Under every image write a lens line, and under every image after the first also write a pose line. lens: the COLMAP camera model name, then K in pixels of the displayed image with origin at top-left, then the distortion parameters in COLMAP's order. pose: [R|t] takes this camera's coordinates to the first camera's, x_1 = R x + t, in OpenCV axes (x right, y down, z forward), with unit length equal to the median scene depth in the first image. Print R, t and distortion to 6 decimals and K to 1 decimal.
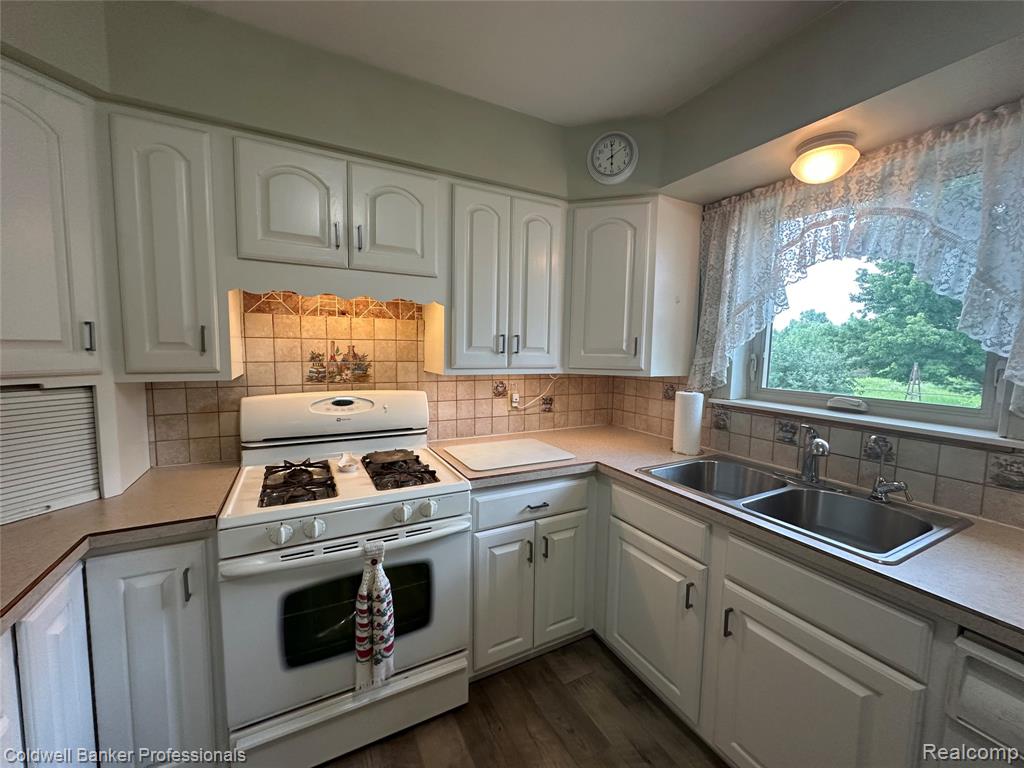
lens RADIAL K [[407.6, 0, 512.7], [0, 407.6, 383.4], [0, 0, 1]] dist [-0.001585, 0.000144]
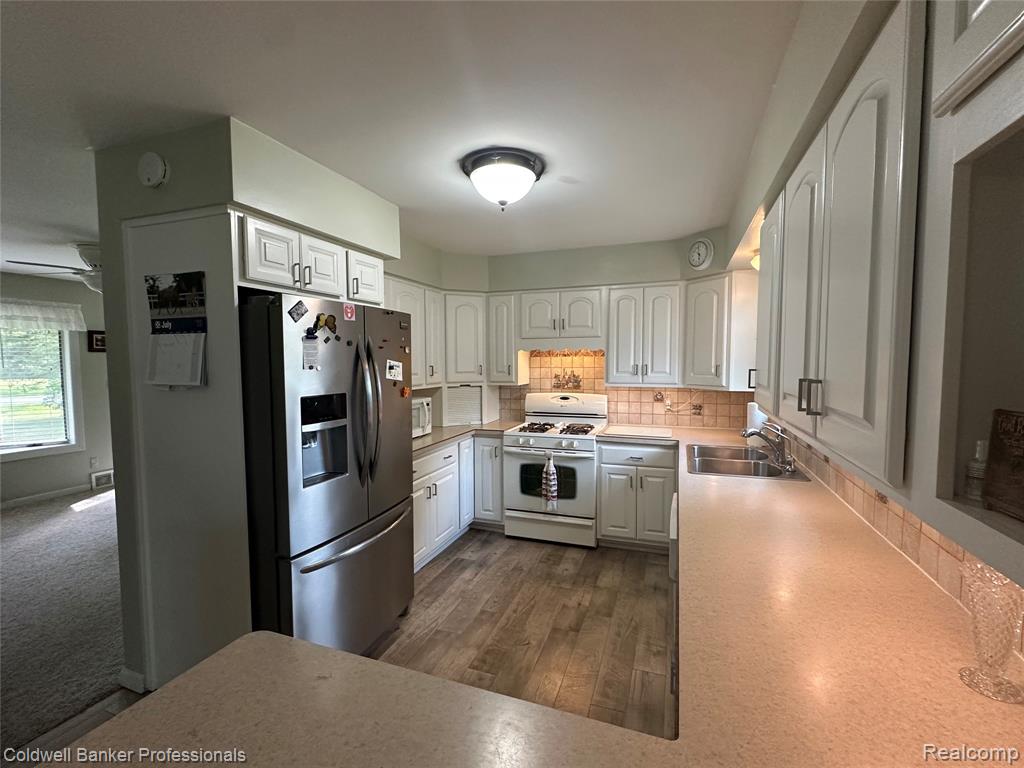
lens RADIAL K [[447.4, 0, 509.1], [0, 447.4, 384.3], [0, 0, 1]] dist [-0.002266, -0.000055]
pose [[0.664165, 0.021657, -0.747272, 1.205476], [-0.046631, 0.998834, -0.012496, 0.019480], [0.746130, 0.043146, 0.664400, -0.802510]]
